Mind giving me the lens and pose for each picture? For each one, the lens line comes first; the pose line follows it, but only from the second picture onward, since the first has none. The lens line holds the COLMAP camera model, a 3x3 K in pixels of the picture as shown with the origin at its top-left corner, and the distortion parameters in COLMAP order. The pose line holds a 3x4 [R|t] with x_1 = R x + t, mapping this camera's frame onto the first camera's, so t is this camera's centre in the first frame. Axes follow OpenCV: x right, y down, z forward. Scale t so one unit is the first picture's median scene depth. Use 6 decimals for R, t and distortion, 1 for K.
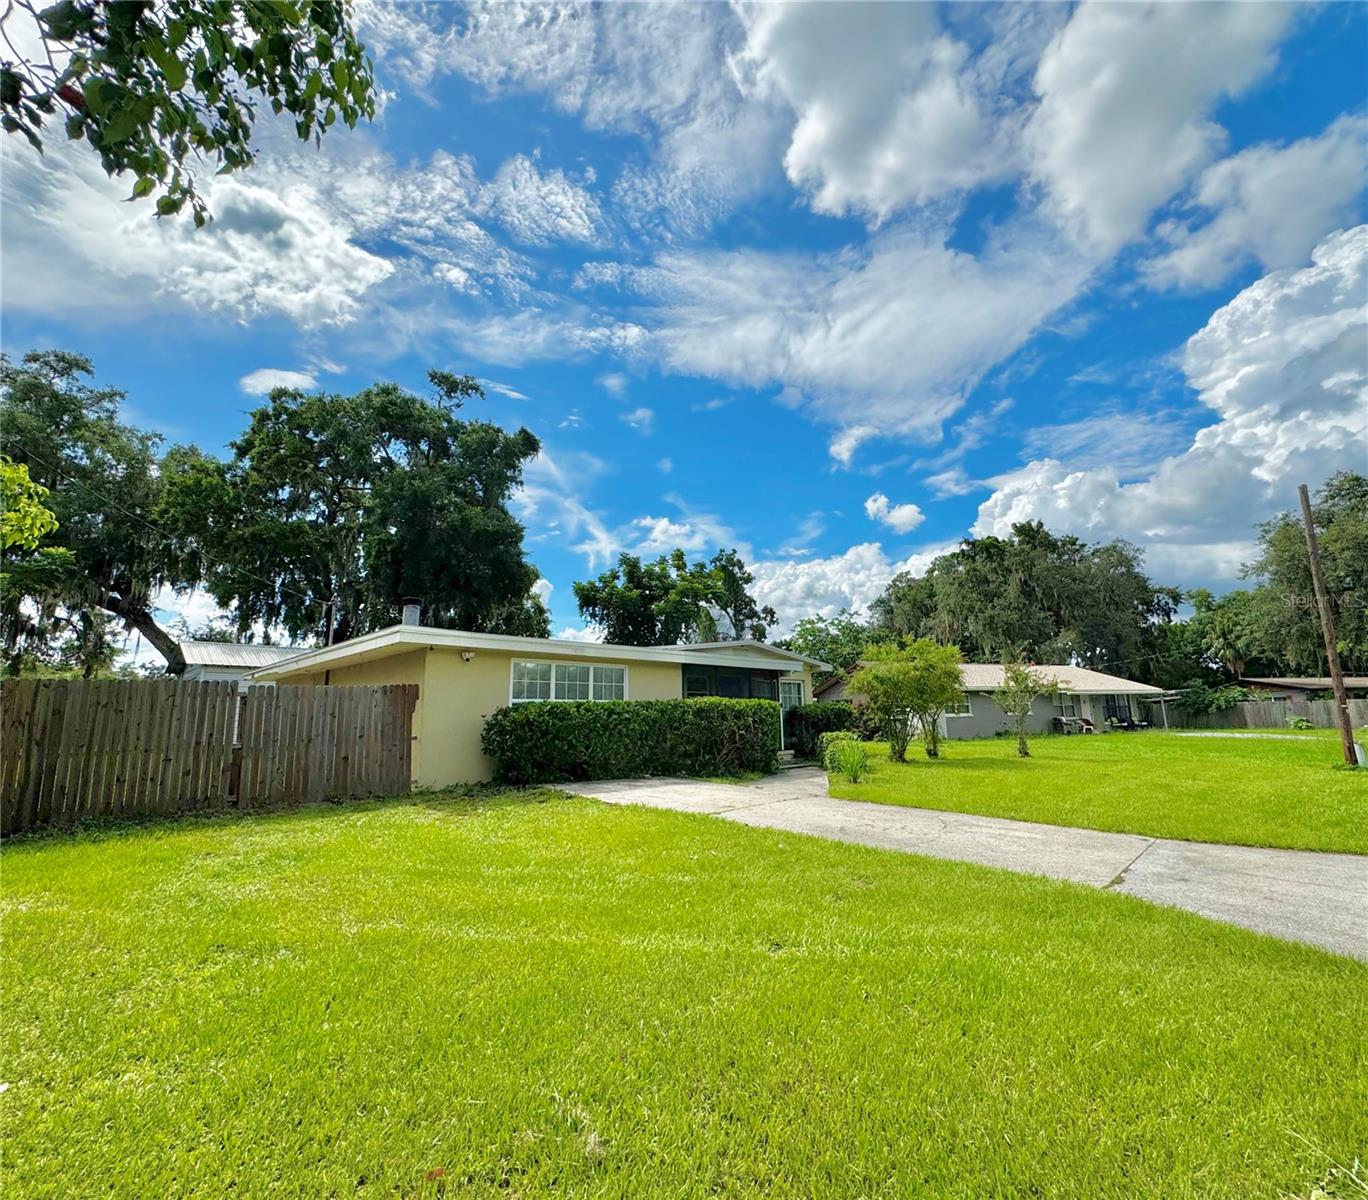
lens RADIAL K [[638.1, 0, 738.1], [0, 638.1, 600.5], [0, 0, 1]] dist [-0.000772, -0.000197]
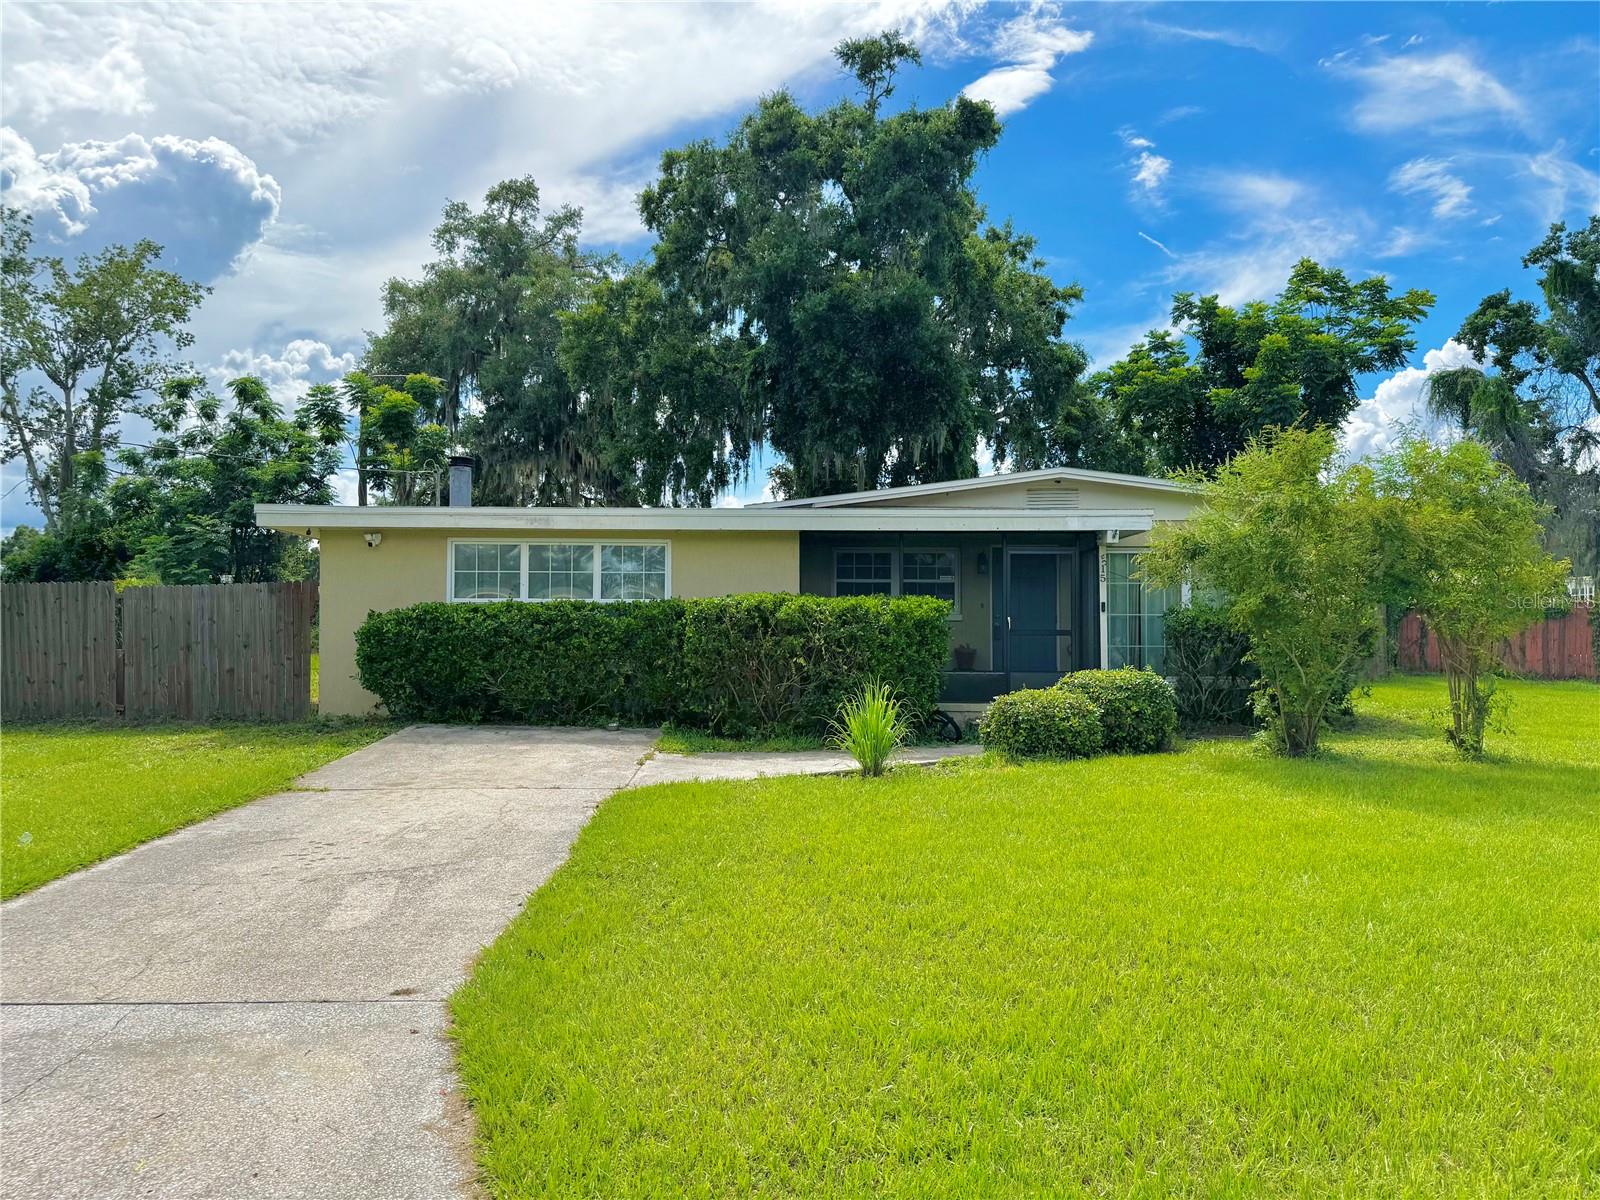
lens RADIAL K [[1131.3, 0, 802.3], [0, 1131.3, 607.1], [0, 0, 1]] dist [0.075624, -0.101026]
pose [[0.681152, 0.009276, -0.732083, 0.674787], [0.119331, 0.985142, 0.123512, 0.049647], [0.722352, -0.171490, 0.669925, 0.387615]]
